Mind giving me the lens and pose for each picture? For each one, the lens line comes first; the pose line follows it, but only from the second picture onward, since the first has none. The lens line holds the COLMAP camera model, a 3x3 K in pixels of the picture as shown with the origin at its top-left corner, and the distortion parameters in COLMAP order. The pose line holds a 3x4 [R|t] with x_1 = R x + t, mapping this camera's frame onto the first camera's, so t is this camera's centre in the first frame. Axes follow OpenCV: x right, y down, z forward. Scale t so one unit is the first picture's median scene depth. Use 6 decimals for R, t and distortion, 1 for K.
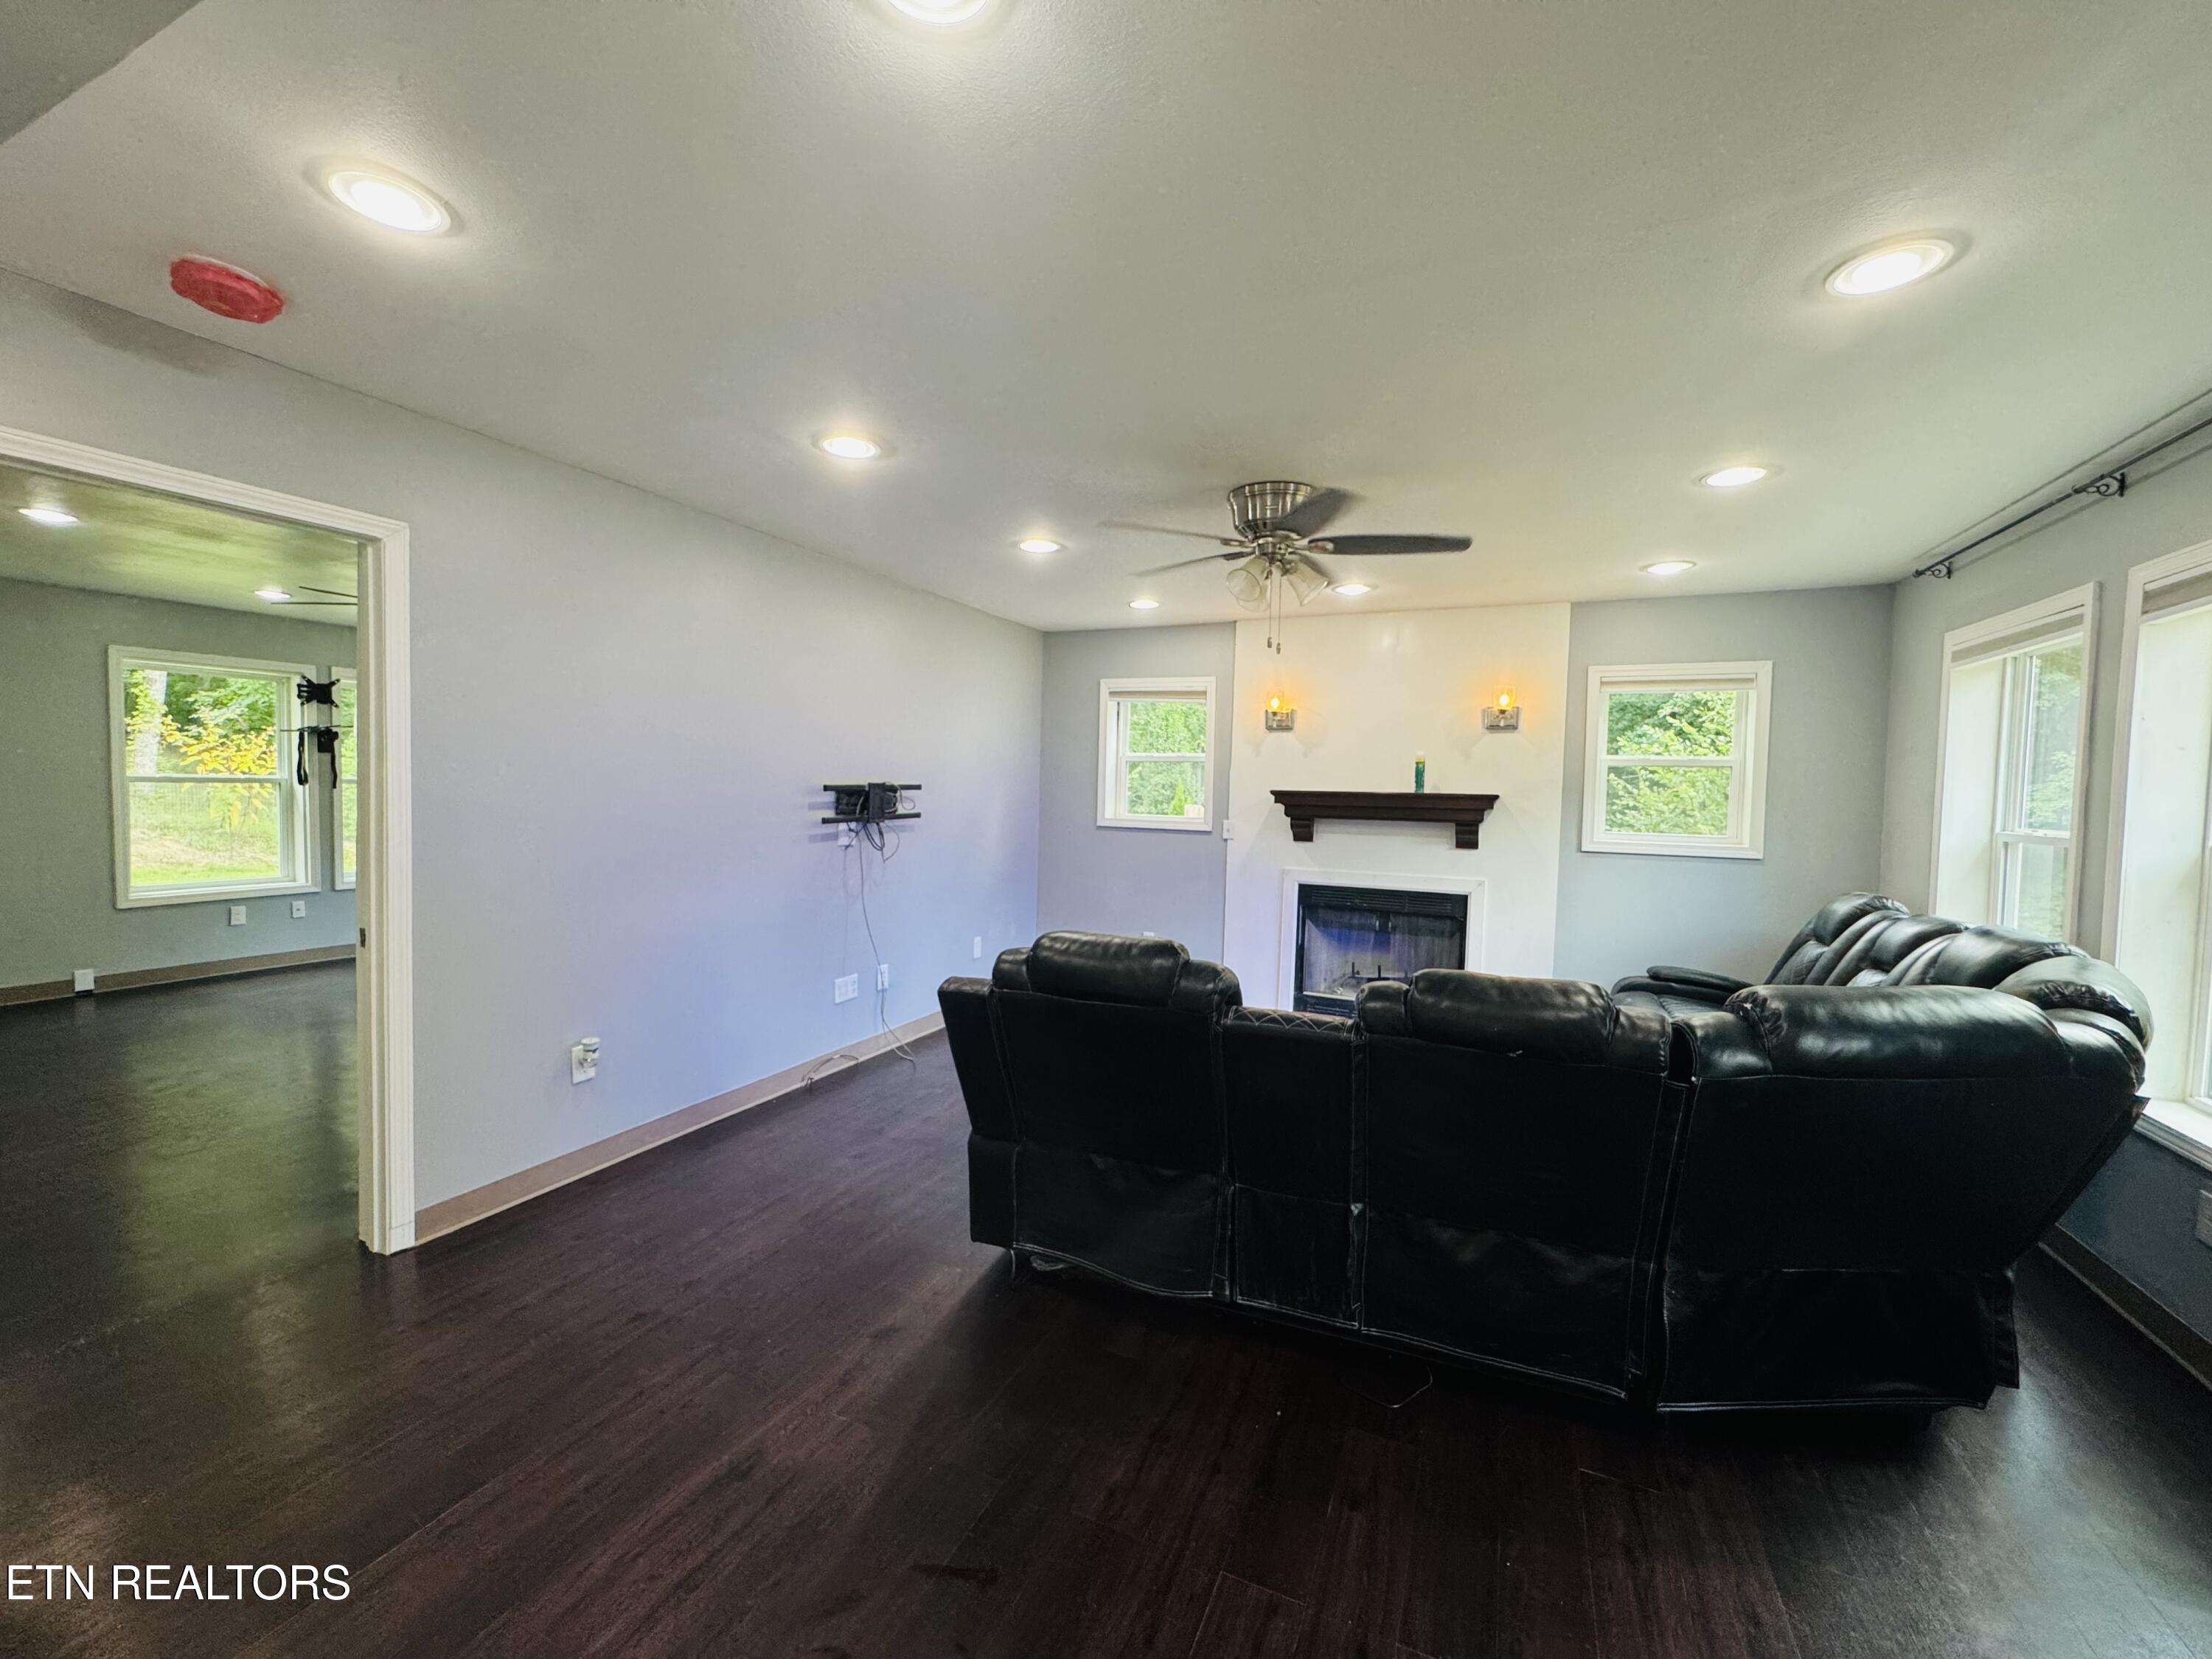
lens RADIAL K [[886.6, 0, 1103.2], [0, 886.6, 822.2], [0, 0, 1]] dist [-0.005607, 0.000656]
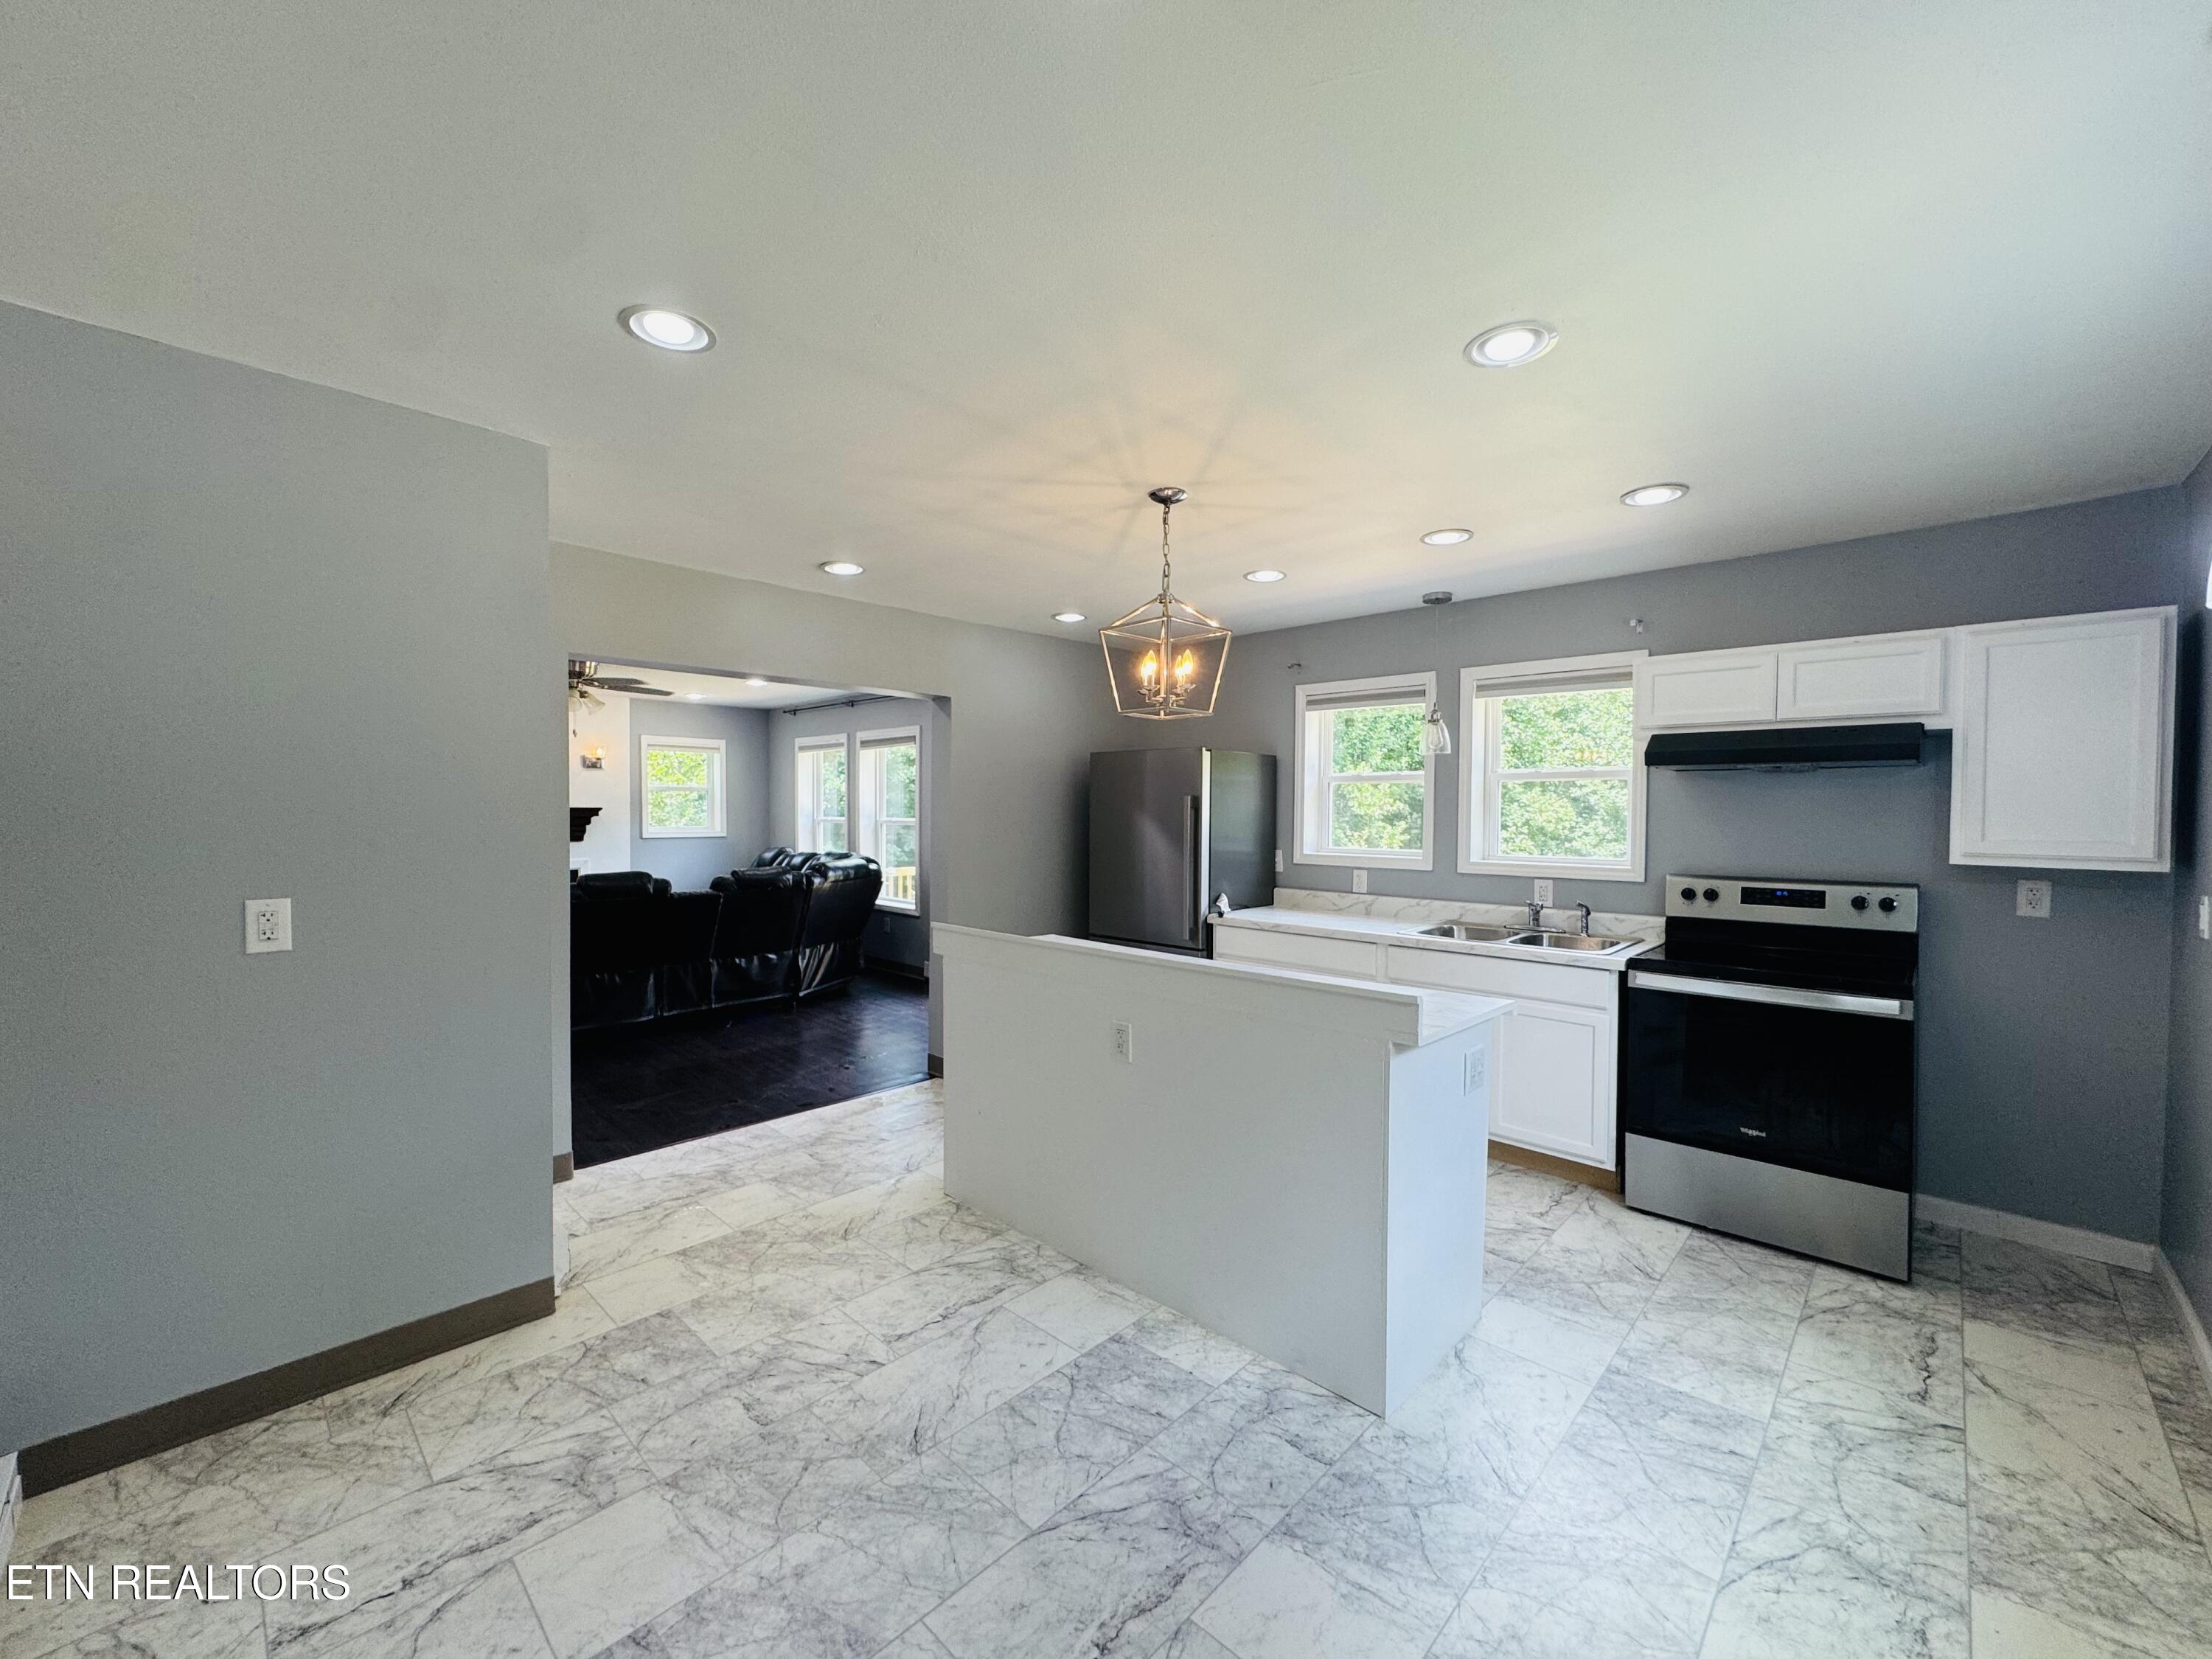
lens RADIAL K [[886.6, 0, 1115.1], [0, 886.6, 844.6], [0, 0, 1]] dist [-0.005607, 0.000656]
pose [[0.331898, -0.060592, 0.941367, -0.794526], [0.040959, 0.997919, 0.049792, -0.004560], [-0.942426, 0.022031, 0.333690, -0.475232]]
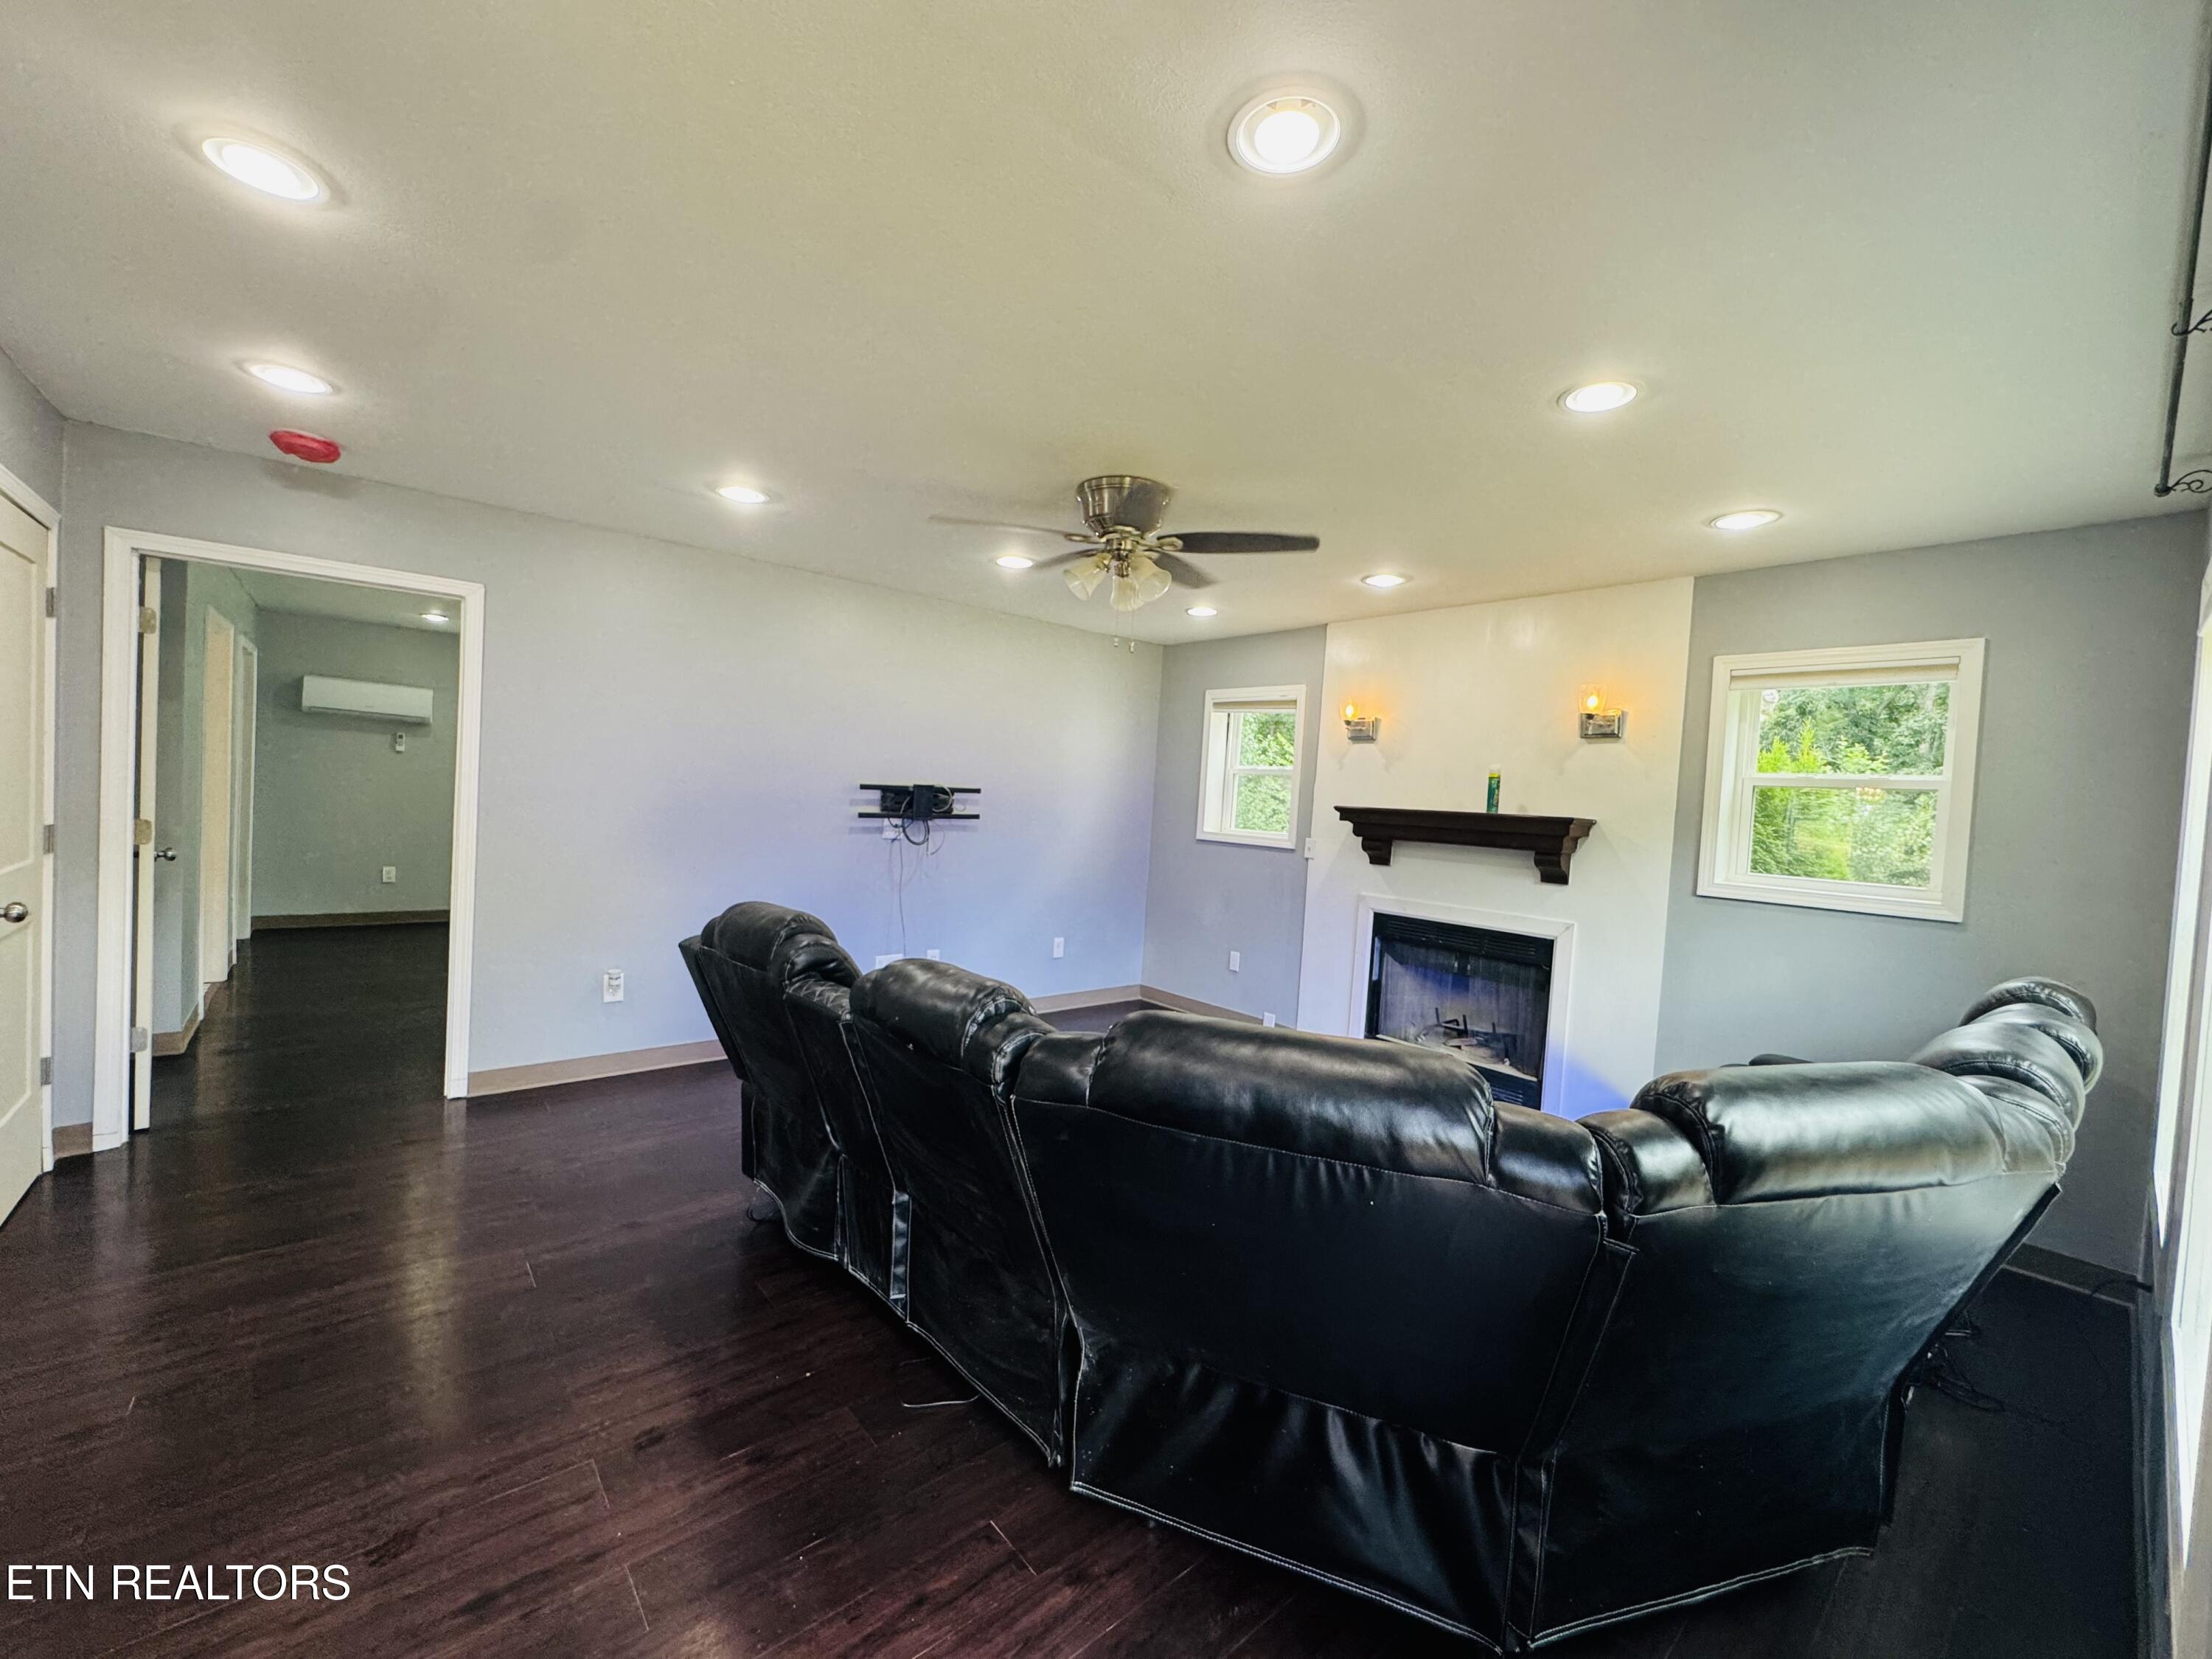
lens RADIAL K [[886.6, 0, 1104.5], [0, 886.6, 827.8], [0, 0, 1]] dist [-0.005607, 0.000656]
pose [[0.905754, 0.042973, -0.421620, 0.379571], [-0.052029, 0.998596, -0.009992, 0.008281], [0.420599, 0.030986, 0.906717, 0.075878]]
